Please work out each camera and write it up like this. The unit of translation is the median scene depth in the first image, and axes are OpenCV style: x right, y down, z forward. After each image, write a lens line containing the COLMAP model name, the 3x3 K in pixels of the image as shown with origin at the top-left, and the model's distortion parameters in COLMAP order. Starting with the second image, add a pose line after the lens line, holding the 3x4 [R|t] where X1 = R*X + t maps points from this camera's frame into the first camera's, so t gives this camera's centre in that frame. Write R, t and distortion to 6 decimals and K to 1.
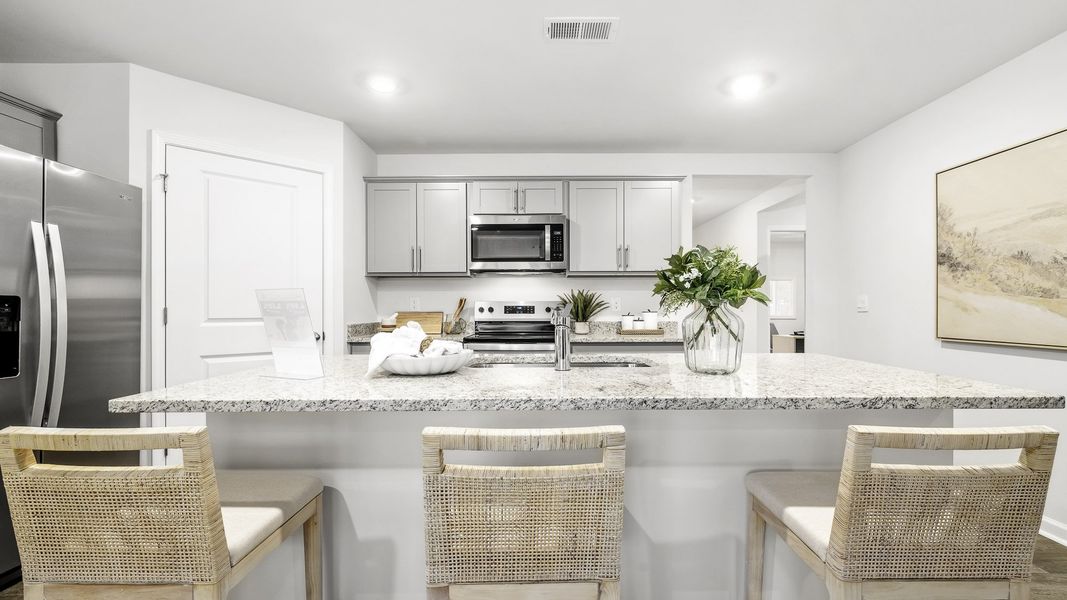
lens RADIAL K [[467.9, 0, 561.5], [0, 467.9, 312.9], [0, 0, 1]] dist [0.004607, -0.000303]
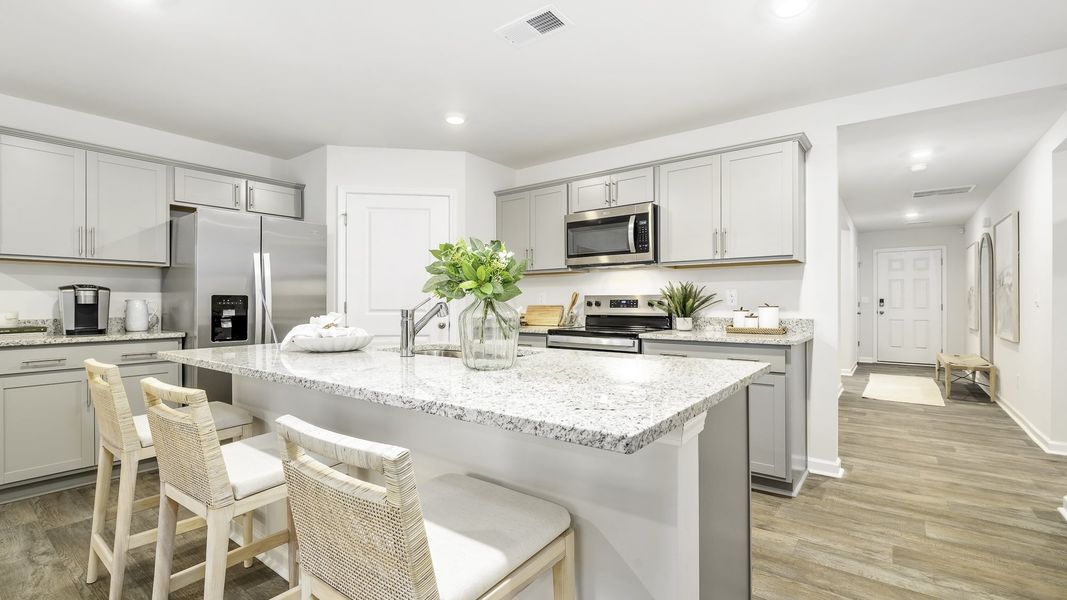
lens RADIAL K [[467.9, 0, 537.5], [0, 467.9, 302.7], [0, 0, 1]] dist [0.004607, -0.000303]
pose [[0.802222, 0.000358, -0.597025, 0.382117], [-0.006408, 0.999947, -0.008011, -0.000066], [0.596991, 0.010253, 0.802182, 0.114400]]
